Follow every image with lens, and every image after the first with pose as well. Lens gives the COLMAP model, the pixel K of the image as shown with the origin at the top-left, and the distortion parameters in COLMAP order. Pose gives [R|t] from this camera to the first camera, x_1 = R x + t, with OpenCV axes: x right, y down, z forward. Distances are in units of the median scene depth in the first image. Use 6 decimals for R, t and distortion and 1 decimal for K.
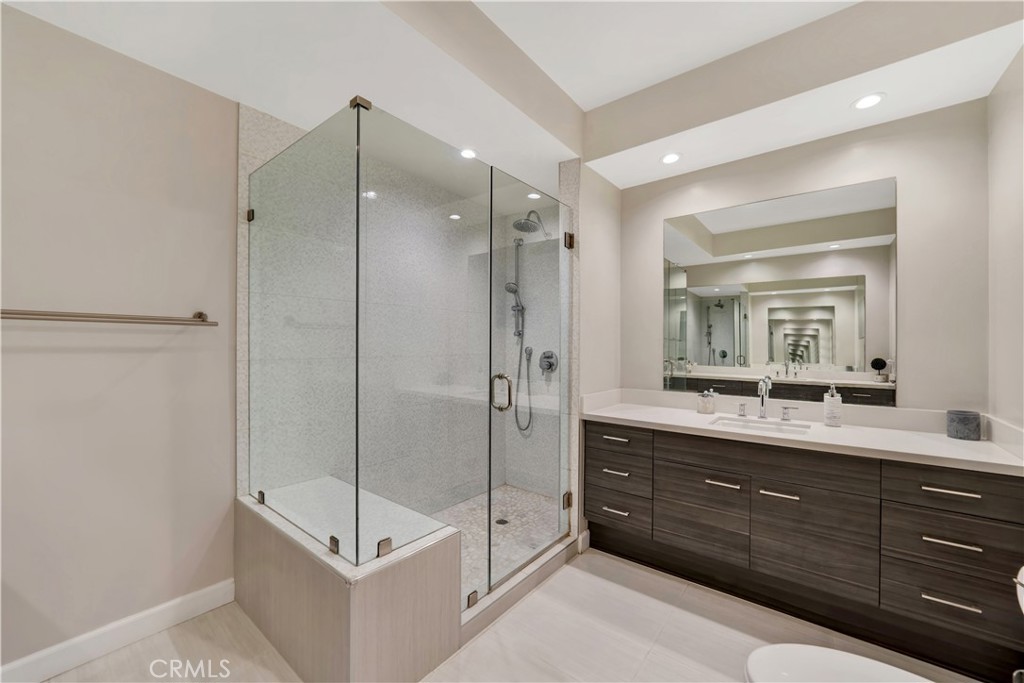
lens RADIAL K [[390.3, 0, 513.0], [0, 390.3, 344.0], [0, 0, 1]] dist [-0.013880, 0.000271]
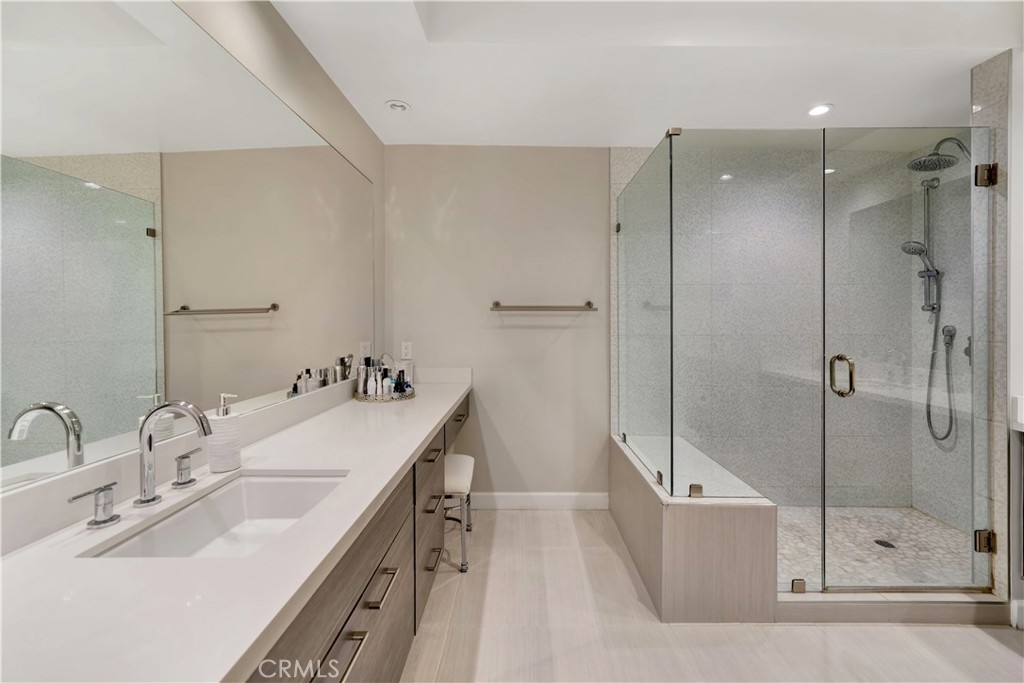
lens RADIAL K [[413.3, 0, 515.0], [0, 413.3, 325.0], [0, 0, 1]] dist [0.000264, -0.000008]
pose [[0.602851, -0.002047, -0.797851, 0.227147], [0.003842, 0.999993, 0.000338, 0.003791], [0.797845, -0.003269, 0.602854, -0.139475]]
